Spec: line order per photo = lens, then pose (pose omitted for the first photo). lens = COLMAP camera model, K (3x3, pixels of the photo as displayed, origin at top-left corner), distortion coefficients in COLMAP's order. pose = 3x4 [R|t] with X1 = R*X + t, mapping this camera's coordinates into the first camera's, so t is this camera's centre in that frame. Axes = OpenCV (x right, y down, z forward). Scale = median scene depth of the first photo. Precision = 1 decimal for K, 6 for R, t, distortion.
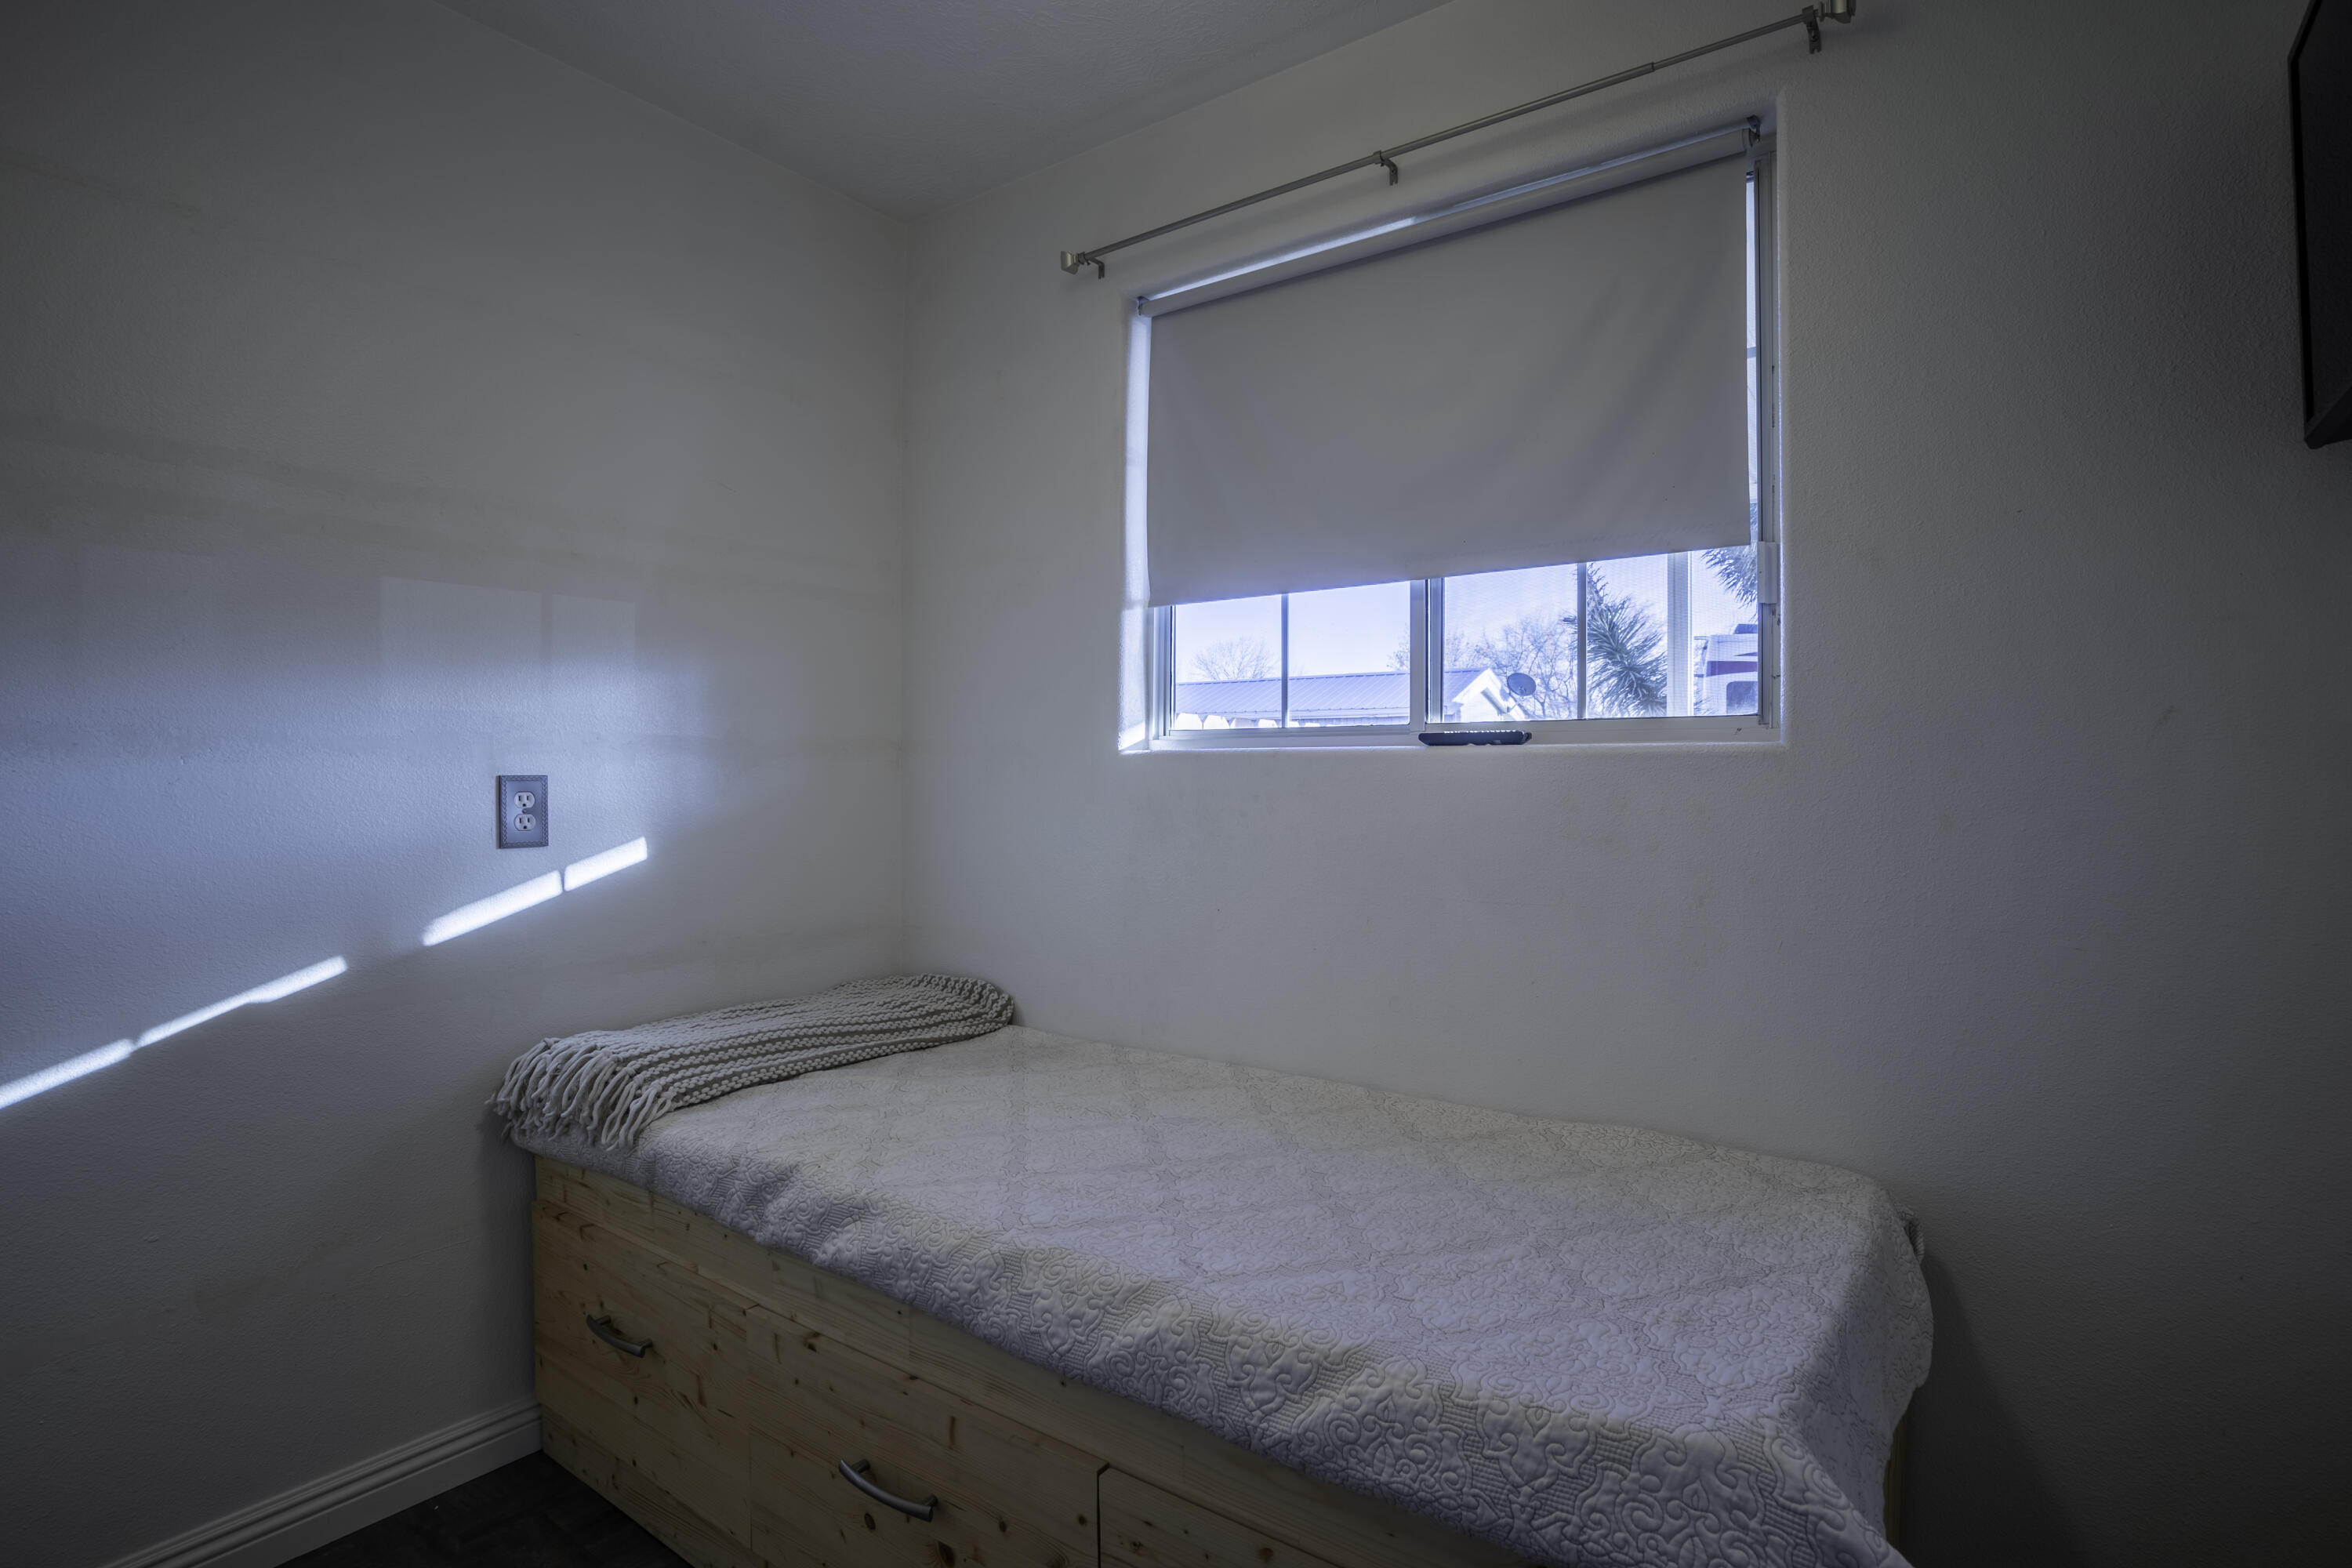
lens RADIAL K [[1116.3, 0, 1176.0], [0, 1116.3, 784.0], [0, 0, 1]] dist [-0.046066, 0.017733]
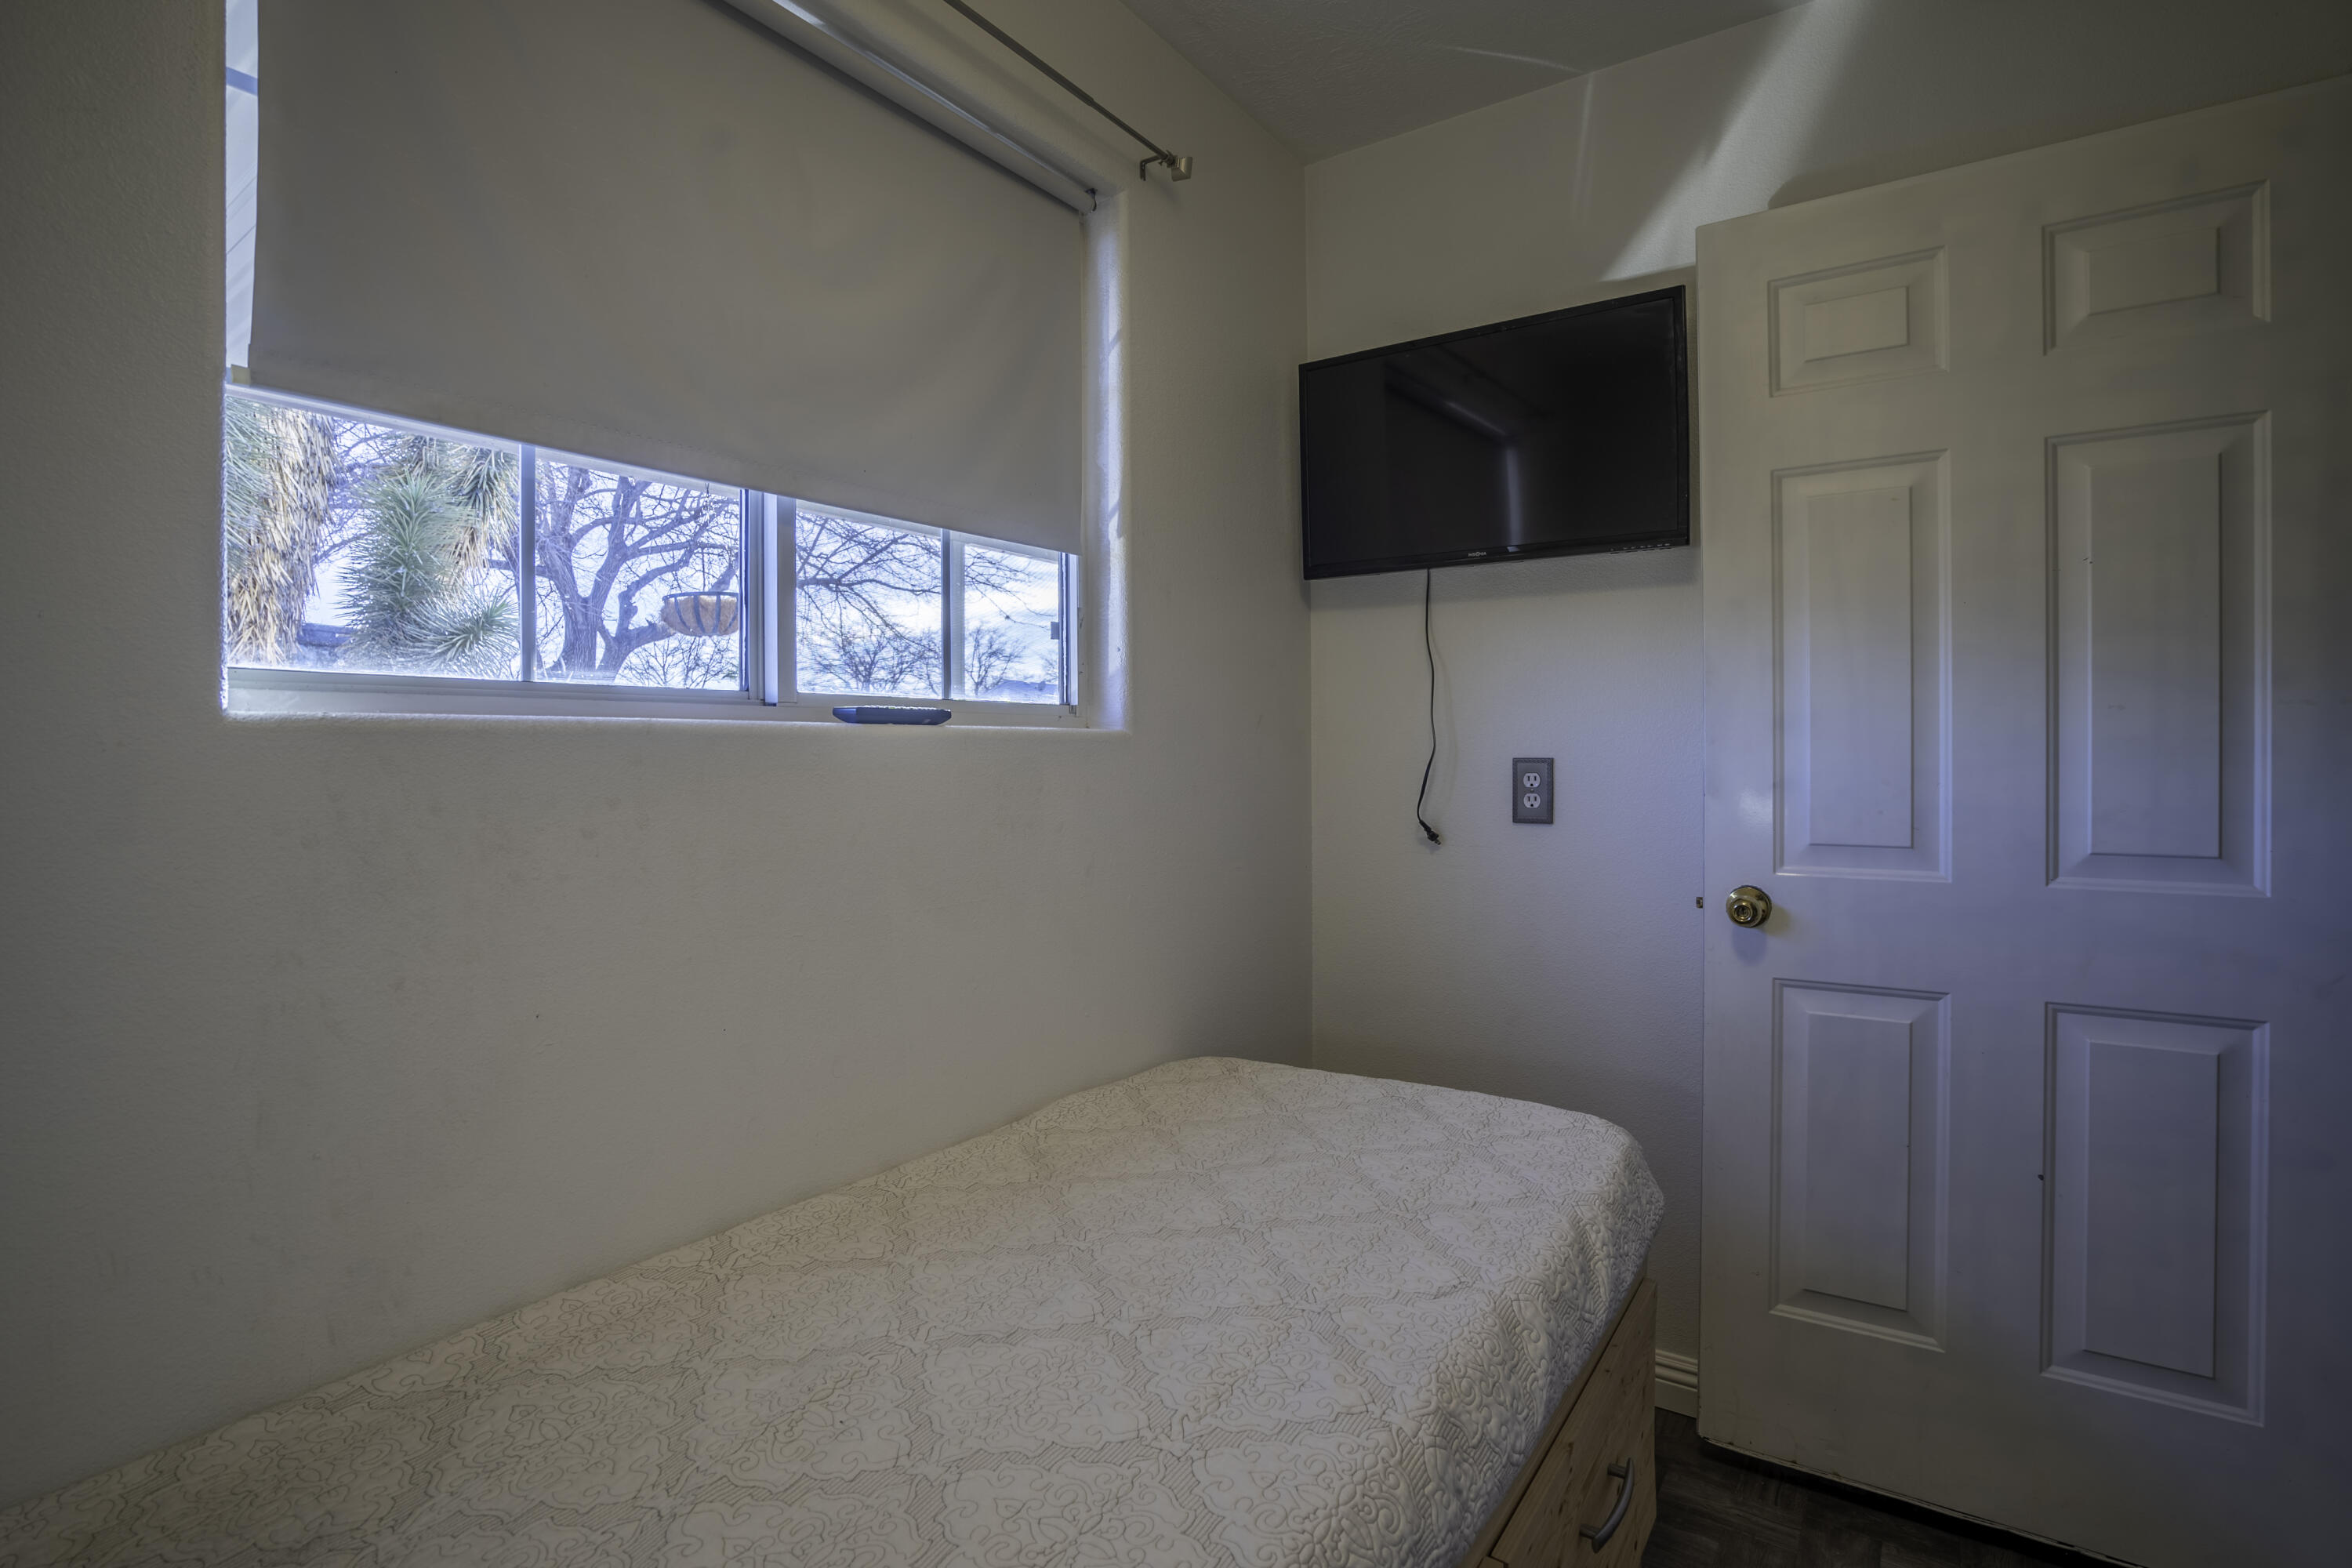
lens RADIAL K [[1099.7, 0, 1301.7], [0, 1099.7, 783.5], [0, 0, 1]] dist [-0.056263, -0.000125]
pose [[-0.060611, -0.025191, 0.997844, -0.622663], [0.016721, 0.999516, 0.026249, -0.007413], [-0.998021, 0.018276, -0.060160, 0.843322]]
